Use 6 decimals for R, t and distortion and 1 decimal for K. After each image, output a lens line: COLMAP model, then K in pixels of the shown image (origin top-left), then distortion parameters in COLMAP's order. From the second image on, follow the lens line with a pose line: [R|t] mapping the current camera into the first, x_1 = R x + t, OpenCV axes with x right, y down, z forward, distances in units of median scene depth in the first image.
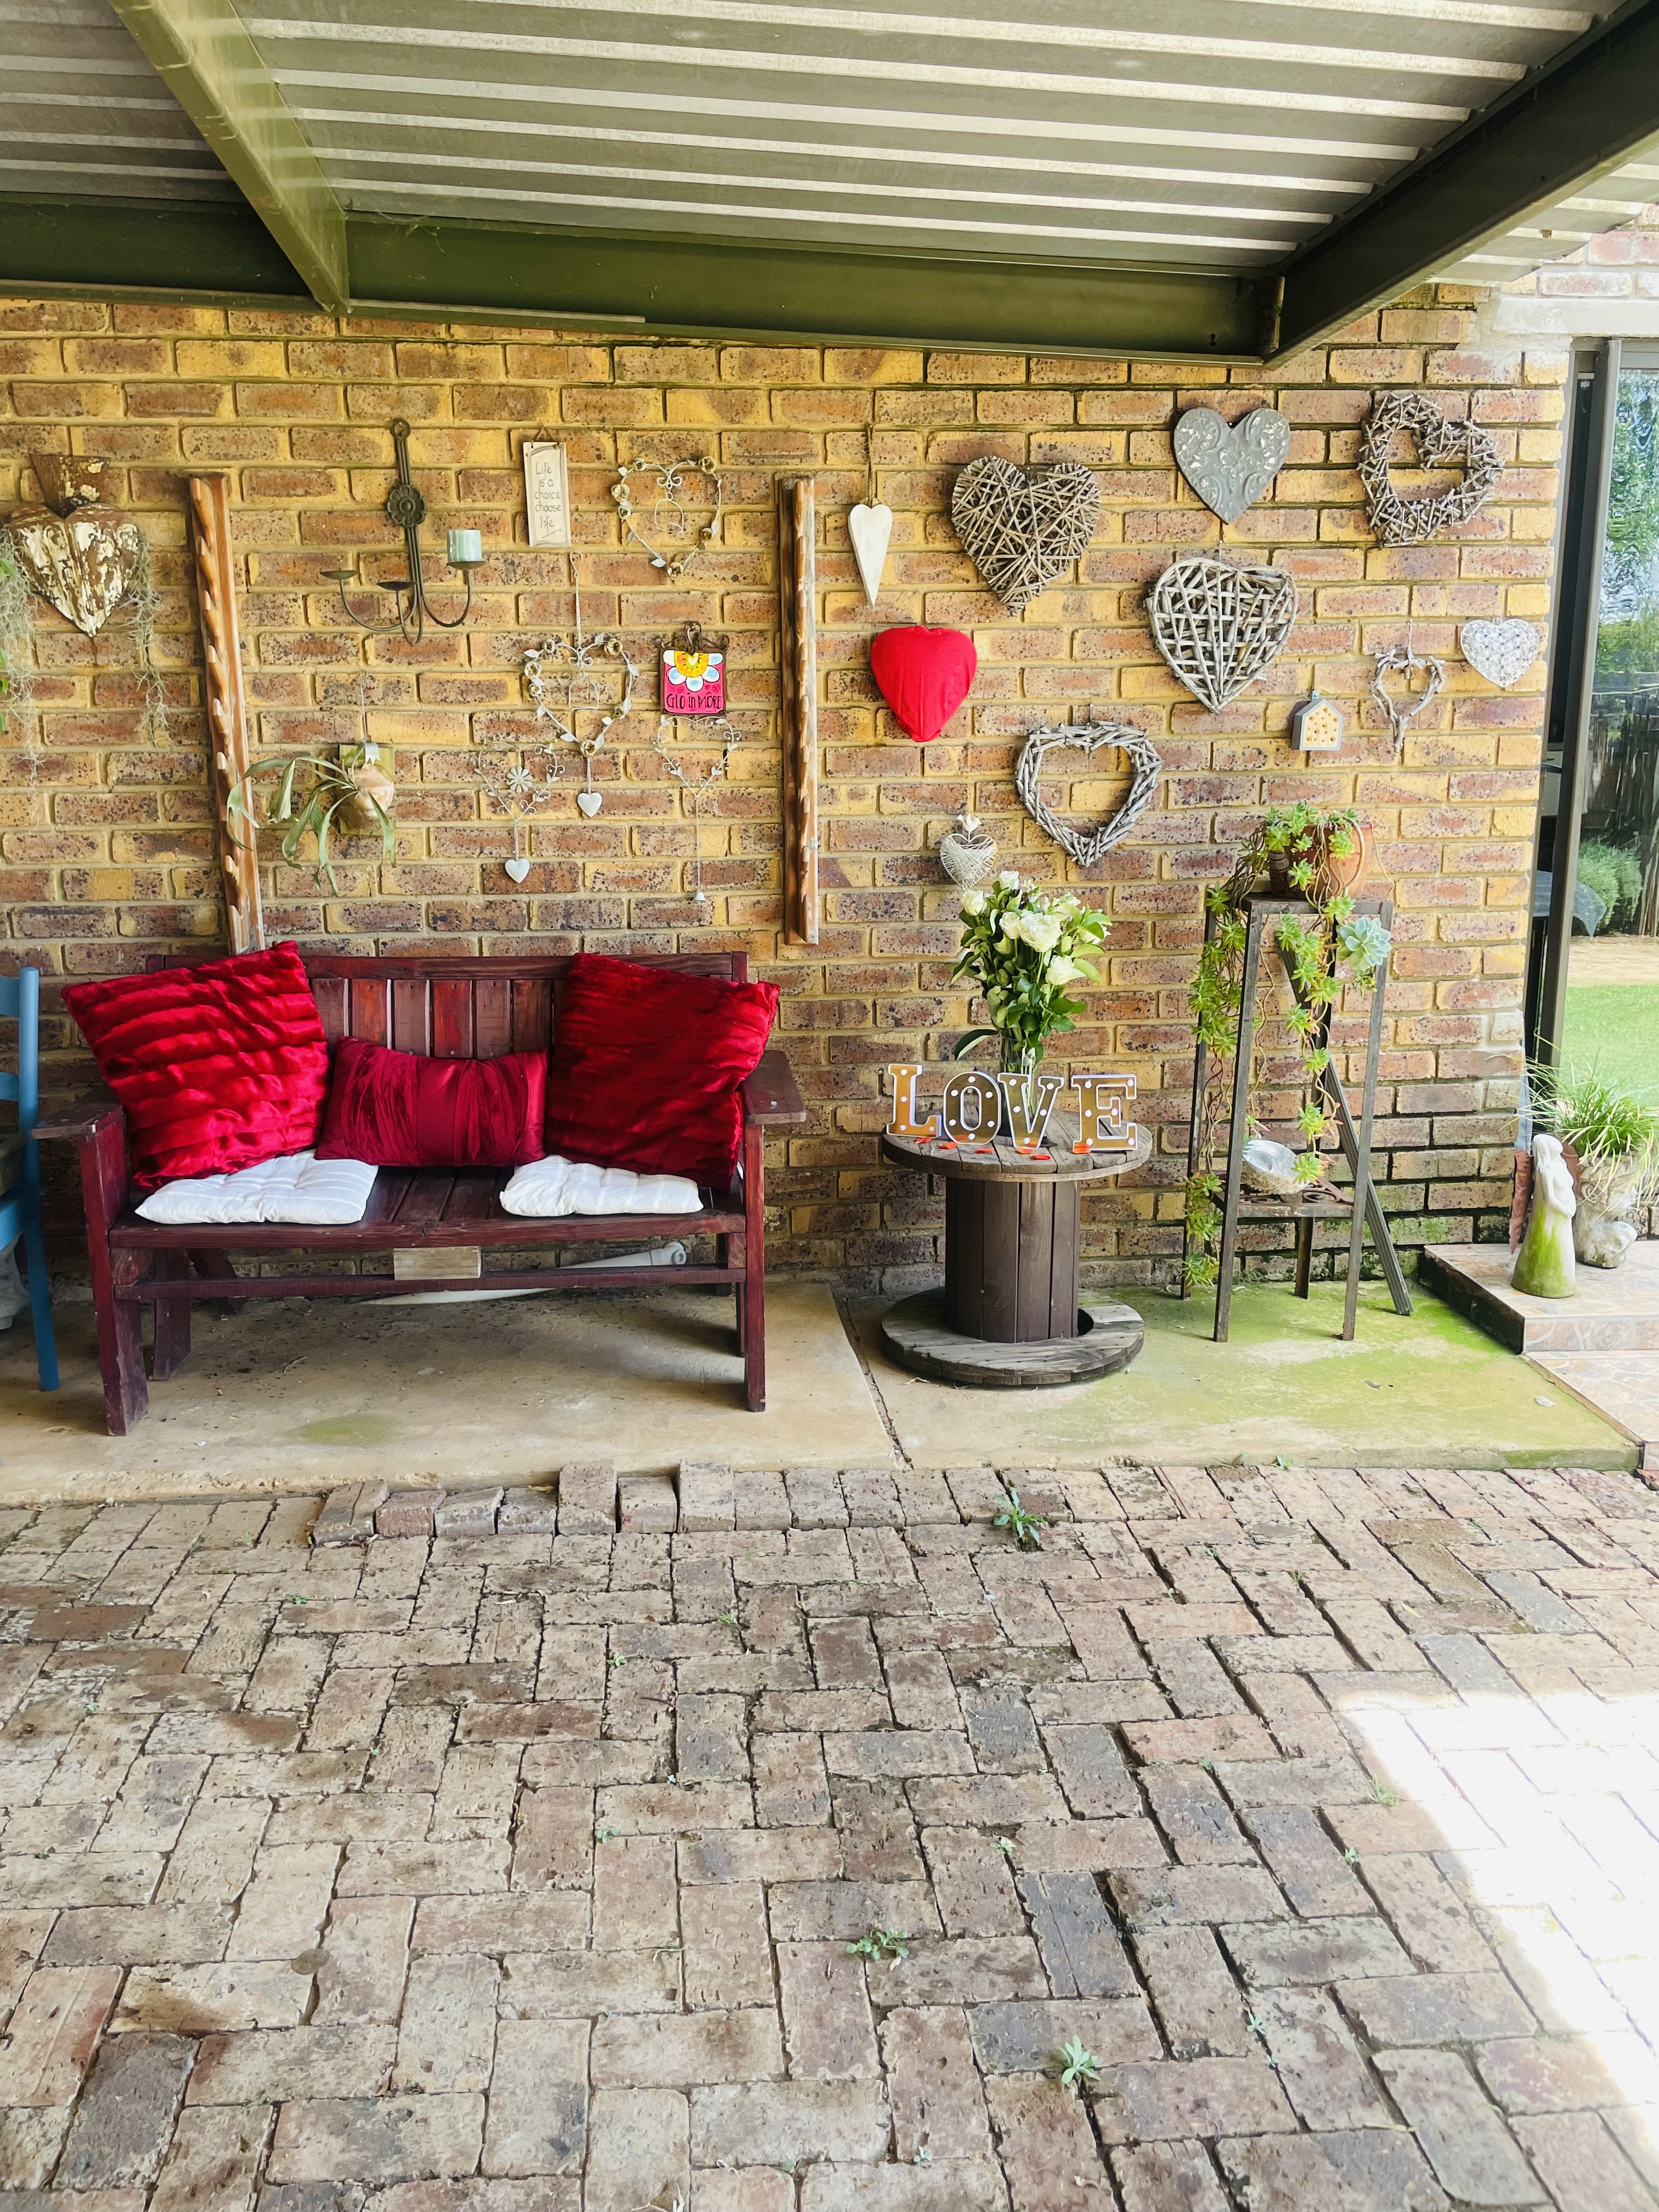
lens RADIAL K [[1689.3, 0, 813.3], [0, 1689.3, 1091.7], [0, 0, 1]] dist [0.095192, -0.132175]
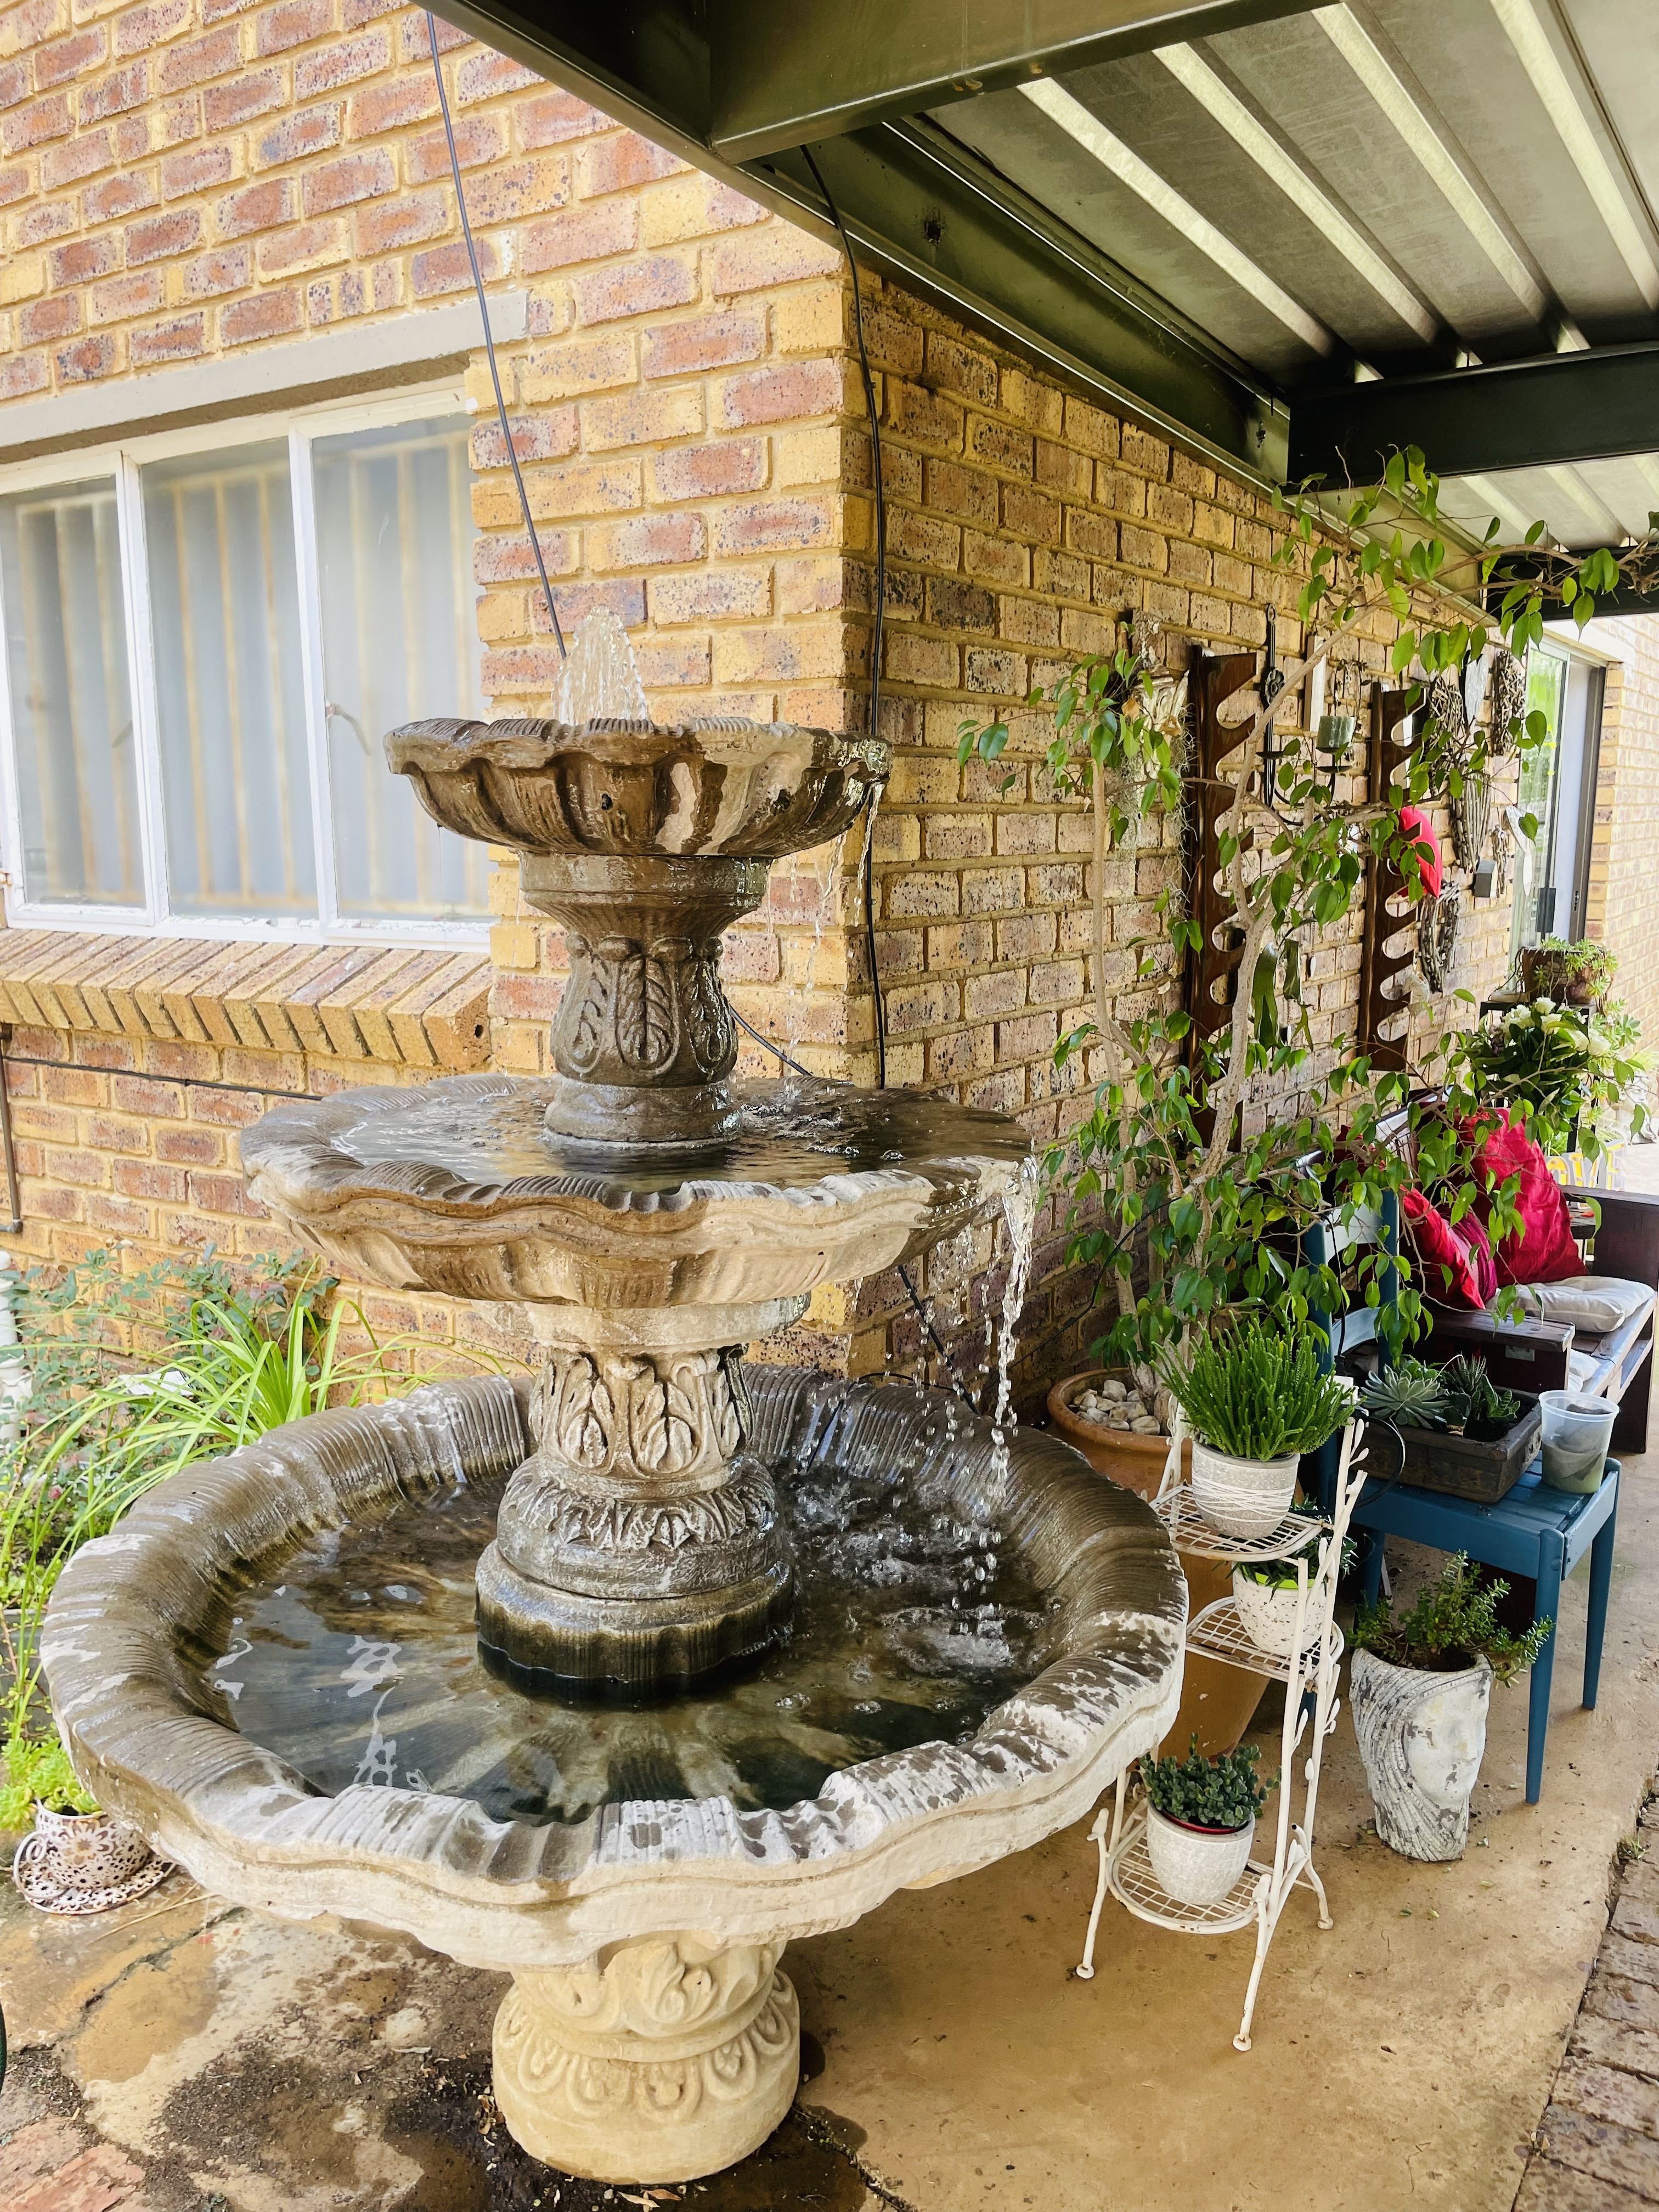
lens RADIAL K [[1689.3, 0, 825.4], [0, 1689.3, 1113.5], [0, 0, 1]] dist [0.095192, -0.132175]
pose [[0.624082, -0.126629, 0.771030, -1.170465], [0.163665, 0.986076, 0.029474, -0.162132], [-0.764026, 0.107796, 0.636116, 0.568857]]
